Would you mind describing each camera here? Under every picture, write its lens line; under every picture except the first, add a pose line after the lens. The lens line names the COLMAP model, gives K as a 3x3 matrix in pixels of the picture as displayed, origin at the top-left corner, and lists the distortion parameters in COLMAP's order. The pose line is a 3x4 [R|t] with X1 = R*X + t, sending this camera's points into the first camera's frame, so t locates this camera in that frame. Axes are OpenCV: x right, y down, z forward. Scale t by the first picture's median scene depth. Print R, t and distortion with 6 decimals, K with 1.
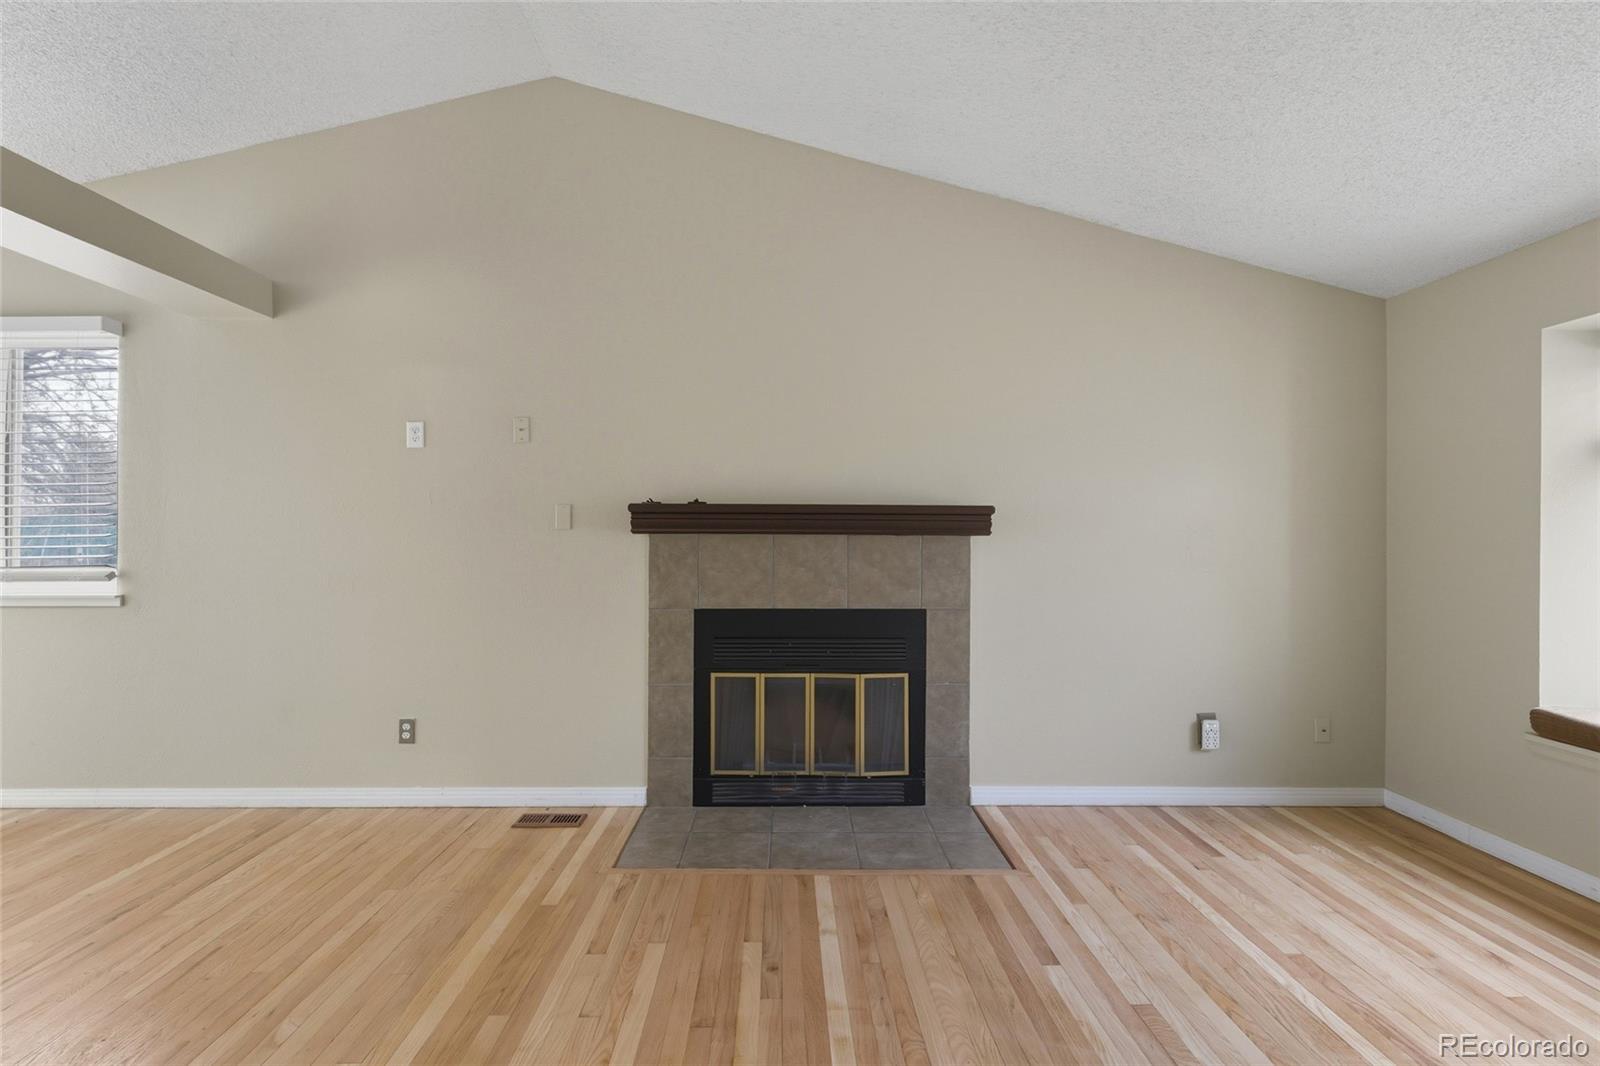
lens RADIAL K [[734.4, 0, 794.4], [0, 734.4, 533.1], [0, 0, 1]] dist [-0.002298, 0.000557]
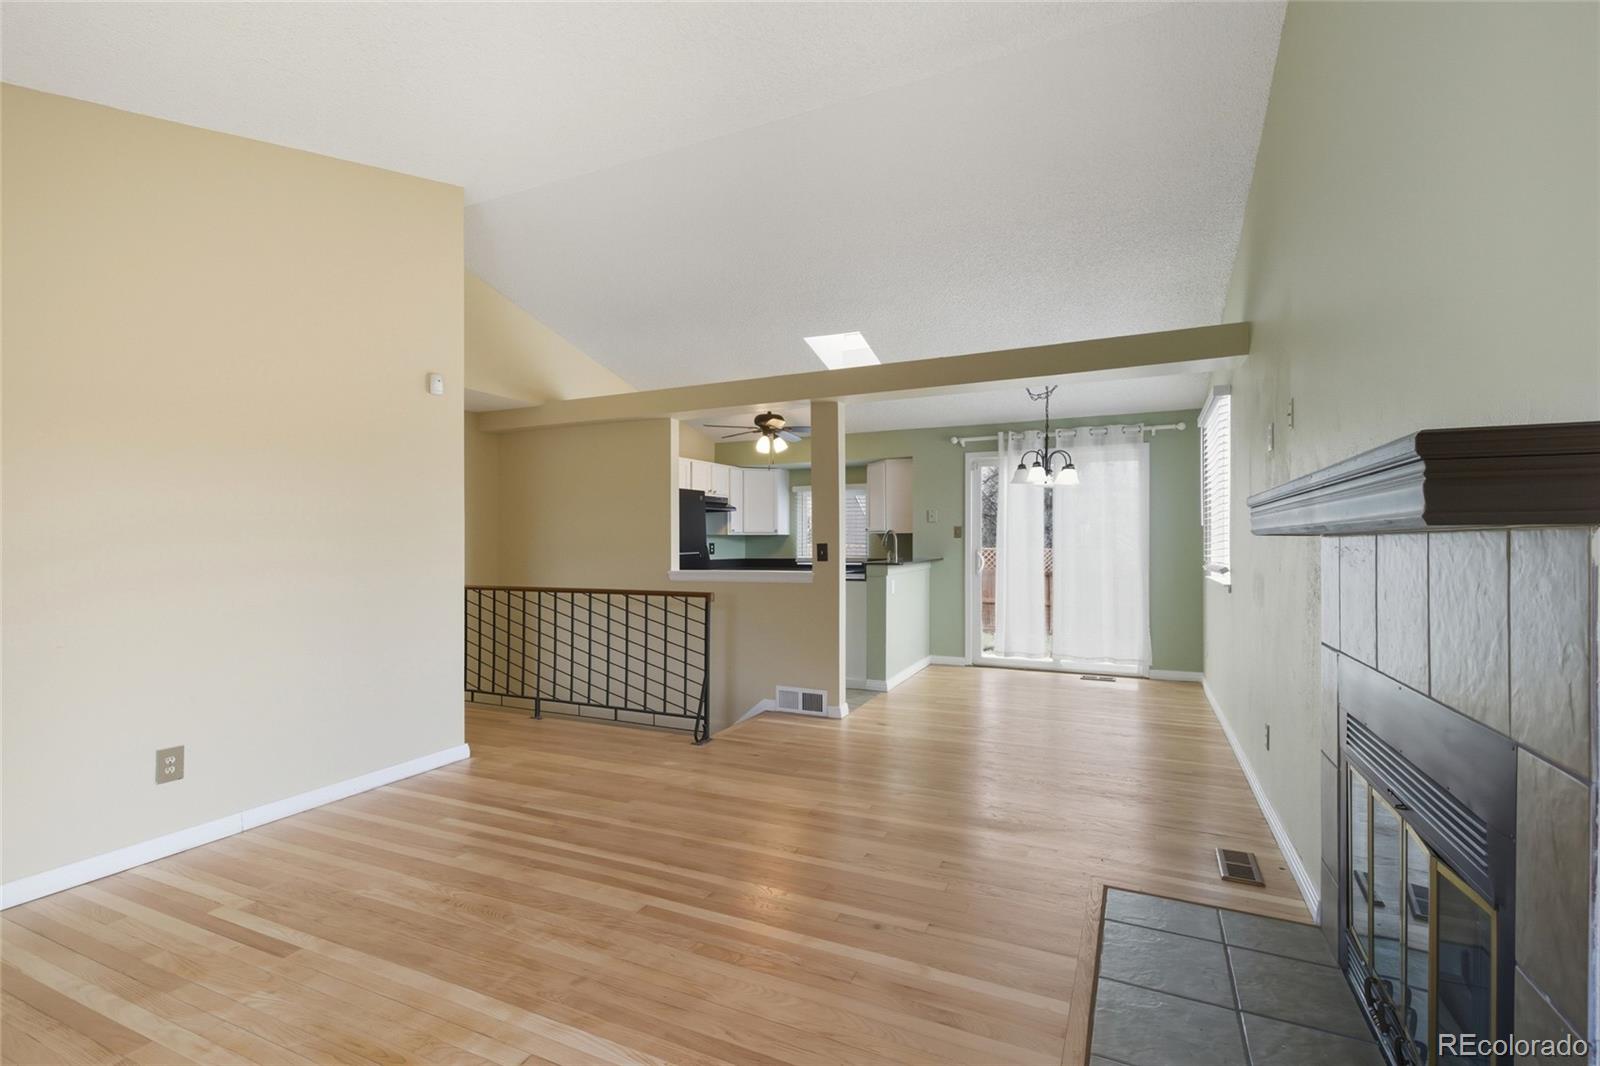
lens RADIAL K [[721.1, 0, 800.0], [0, 721.1, 533.0], [0, 0, 1]] dist [-0.000225, 0.000084]
pose [[-0.434648, -0.014170, -0.900489, 0.632369], [0.006175, 0.999806, -0.018713, 0.008046], [0.900579, -0.013694, -0.434476, 0.856961]]
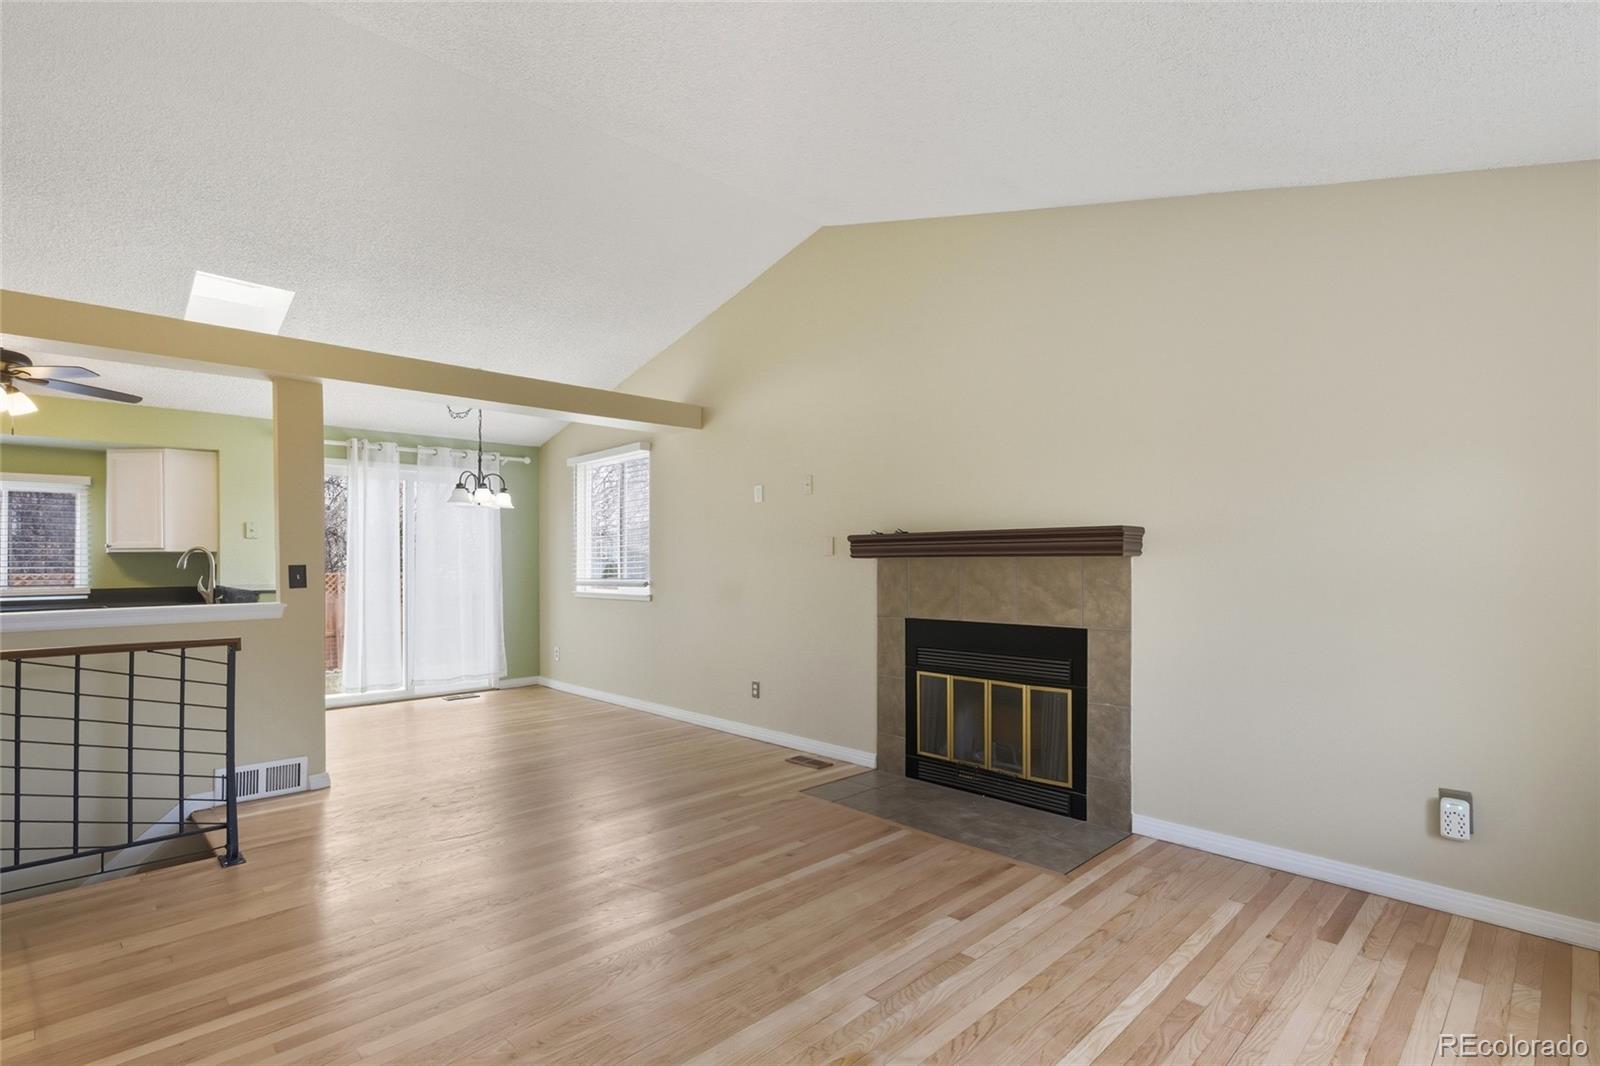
lens RADIAL K [[763.5, 0, 792.2], [0, 763.5, 547.6], [0, 0, 1]] dist [0.000009, 0.000266]
pose [[0.683569, -0.019814, -0.729617, 0.680975], [0.011476, 0.999800, -0.016400, 0.003387], [0.729796, 0.002838, 0.683660, -0.024934]]
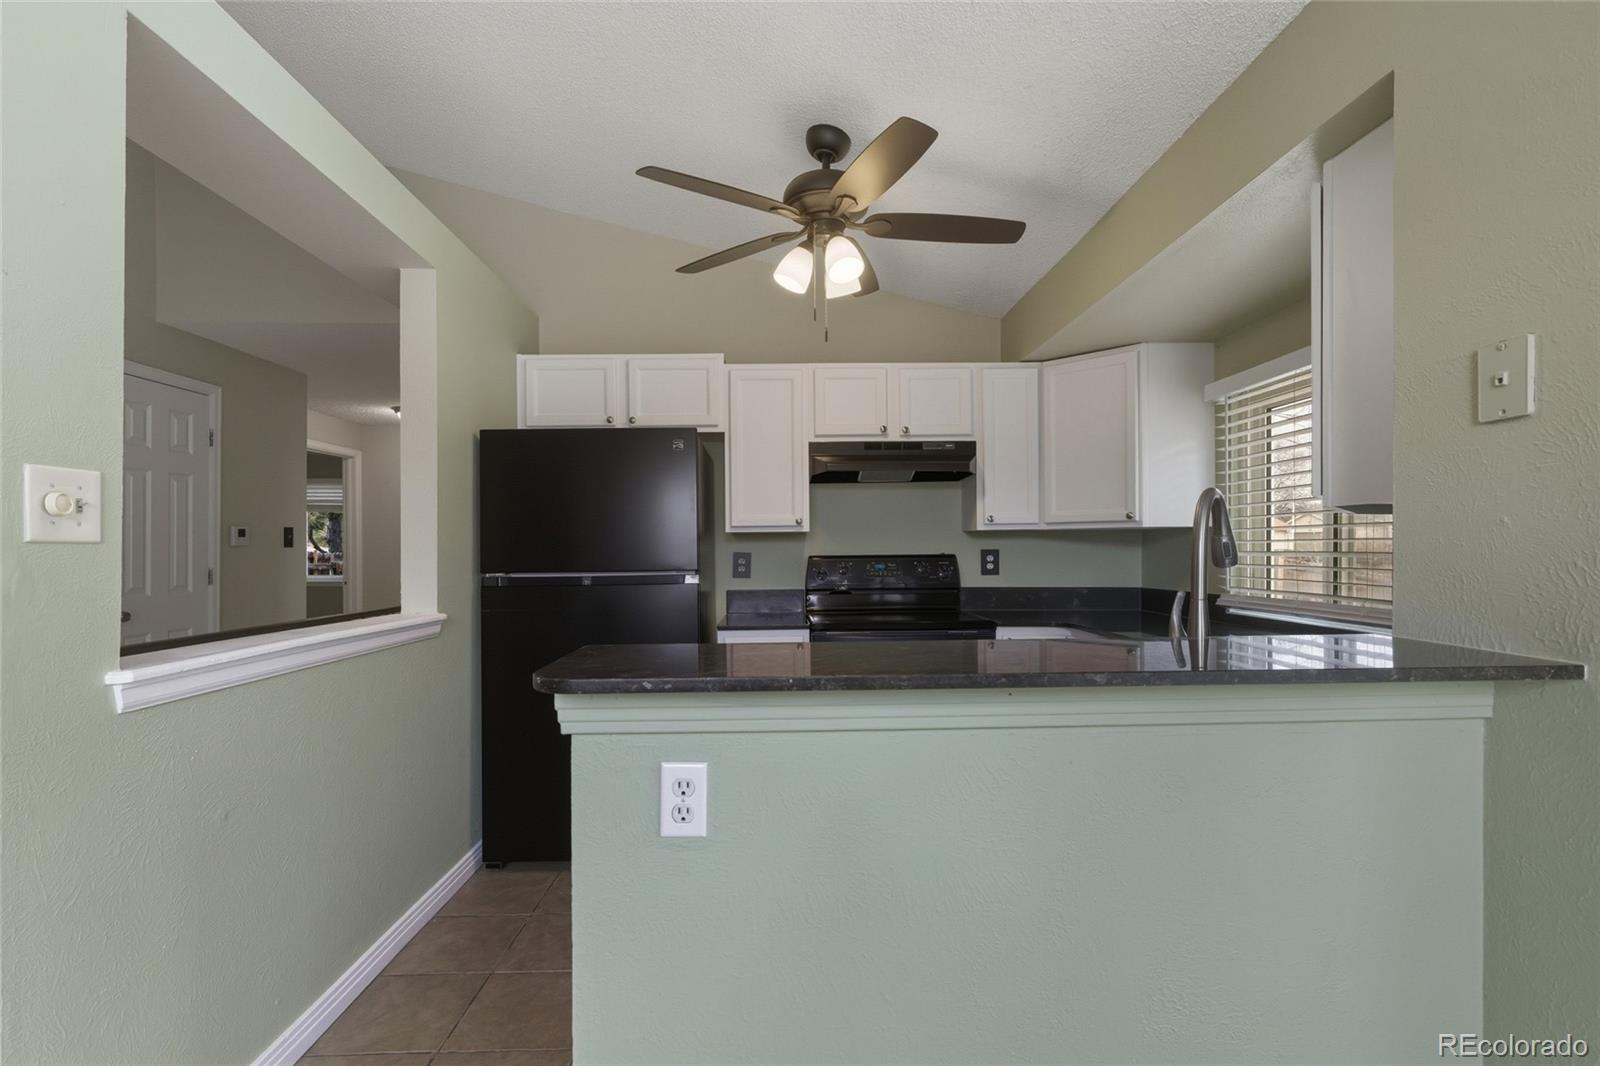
lens RADIAL K [[729.7, 0, 795.4], [0, 729.7, 546.9], [0, 0, 1]] dist [0.001746, 0.000697]
pose [[-0.999998, -0.000024, -0.001831, -1.161941], [-0.000011, 0.999975, -0.007005, -0.001908], [0.001831, -0.007005, -0.999974, 0.608180]]
